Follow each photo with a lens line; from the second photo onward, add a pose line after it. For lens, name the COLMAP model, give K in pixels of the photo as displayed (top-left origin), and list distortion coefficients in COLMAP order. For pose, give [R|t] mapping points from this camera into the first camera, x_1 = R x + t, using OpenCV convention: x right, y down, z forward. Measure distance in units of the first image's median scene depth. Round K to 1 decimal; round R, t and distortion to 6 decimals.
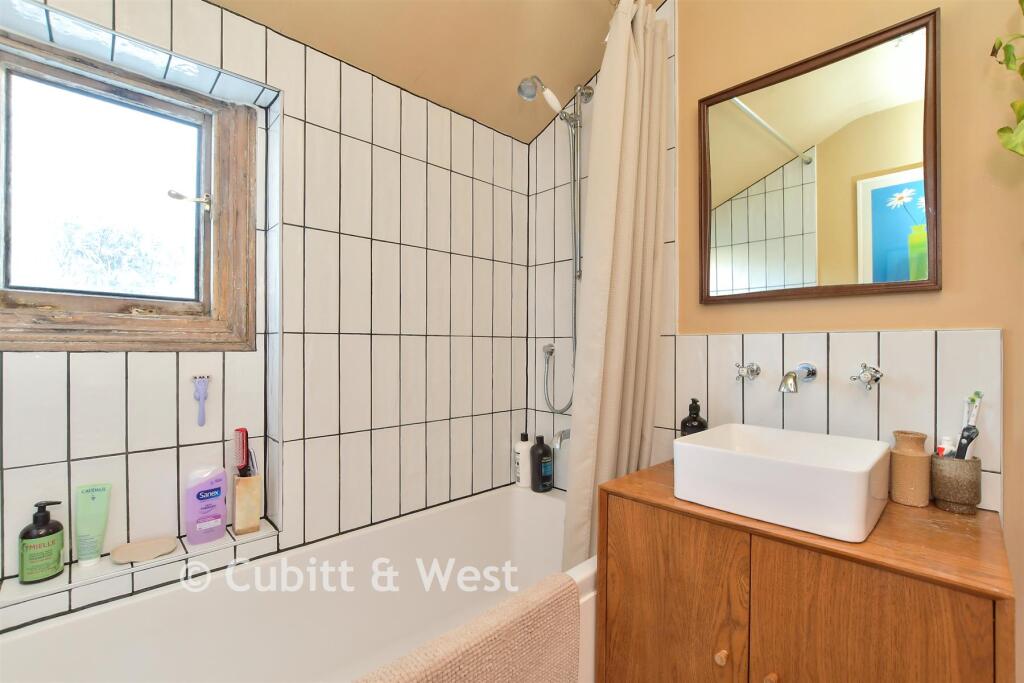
lens RADIAL K [[457.9, 0, 512.9], [0, 457.9, 347.8], [0, 0, 1]] dist [-0.019990, -0.000460]
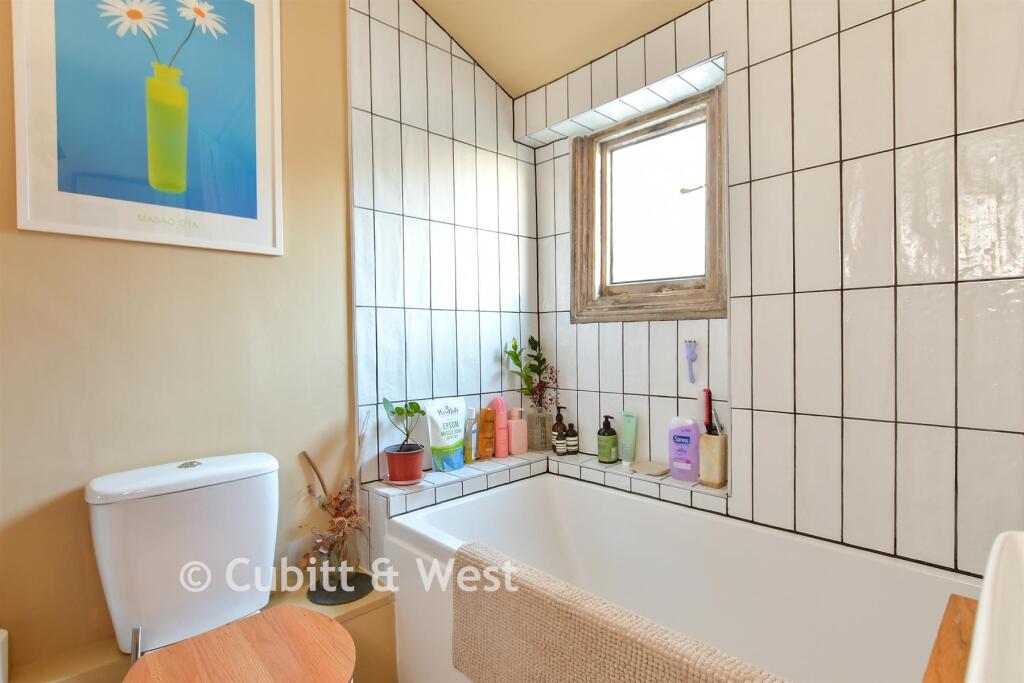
lens RADIAL K [[496.3, 0, 512.7], [0, 496.3, 338.8], [0, 0, 1]] dist [0.001820, 0.000038]
pose [[-0.021456, 0.008172, -0.999736, 0.617337], [0.019238, 0.999785, 0.007759, 0.040187], [0.999585, -0.019067, -0.021609, 0.580519]]
